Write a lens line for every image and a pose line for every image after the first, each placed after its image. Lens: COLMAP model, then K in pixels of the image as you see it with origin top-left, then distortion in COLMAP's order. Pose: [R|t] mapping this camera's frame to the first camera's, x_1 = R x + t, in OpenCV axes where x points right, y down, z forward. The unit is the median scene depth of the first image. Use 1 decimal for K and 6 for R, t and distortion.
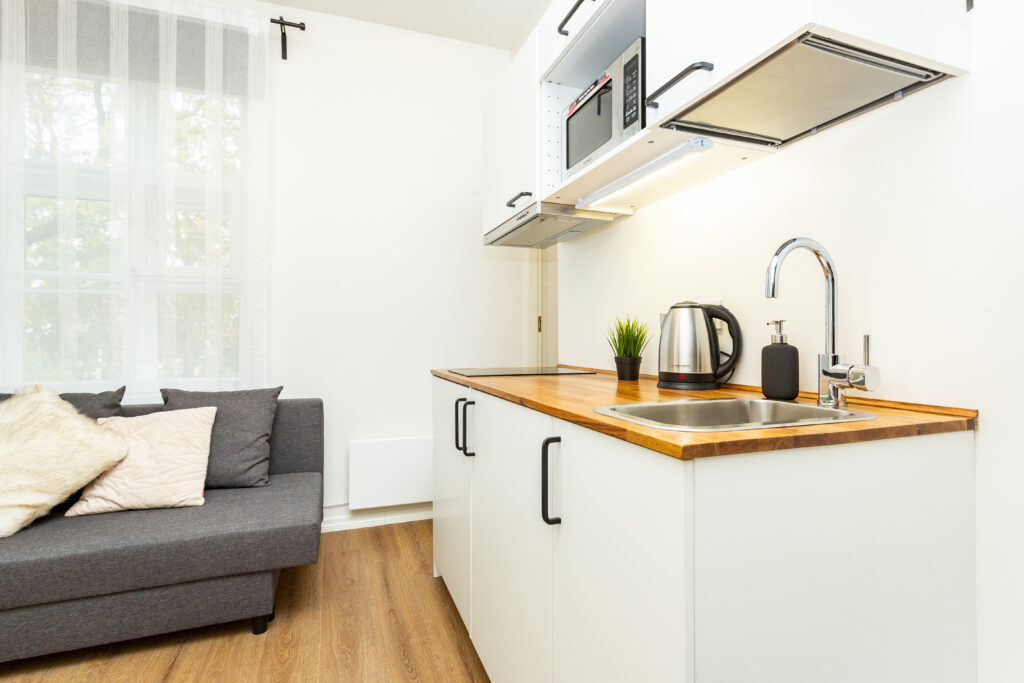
lens RADIAL K [[490.2, 0, 507.8], [0, 490.2, 331.3], [0, 0, 1]] dist [0.001395, 0.000529]
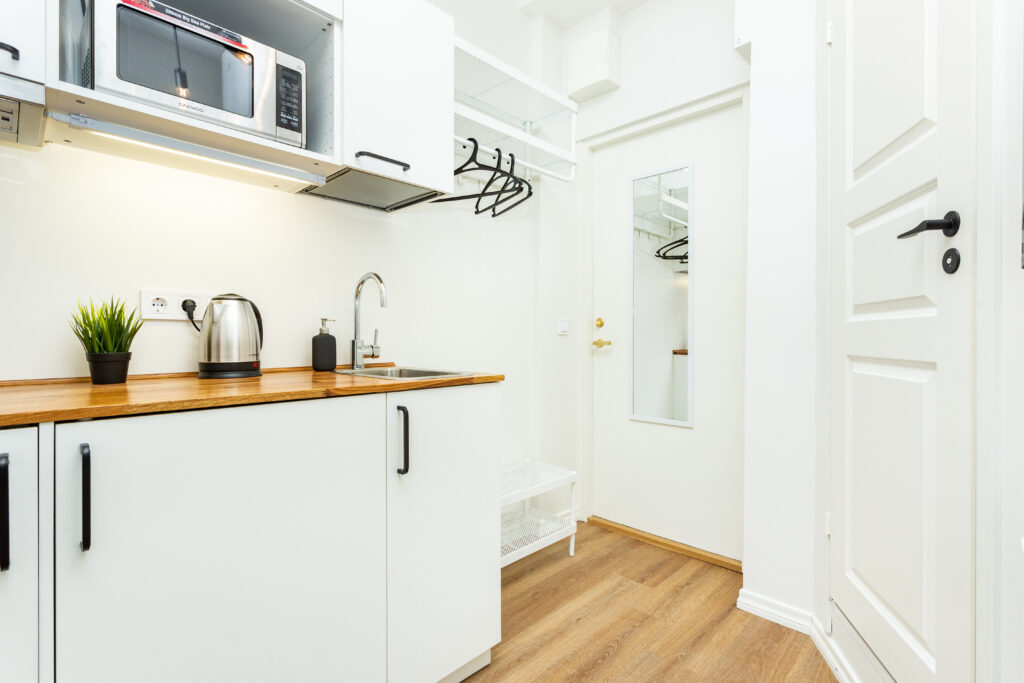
lens RADIAL K [[490.2, 0, 513.4], [0, 490.2, 337.6], [0, 0, 1]] dist [0.001395, 0.000529]
pose [[-0.439642, -0.003067, 0.898168, -0.629409], [-0.013664, 0.999901, -0.003275, 0.020186], [-0.898069, -0.013713, -0.439640, 0.695003]]
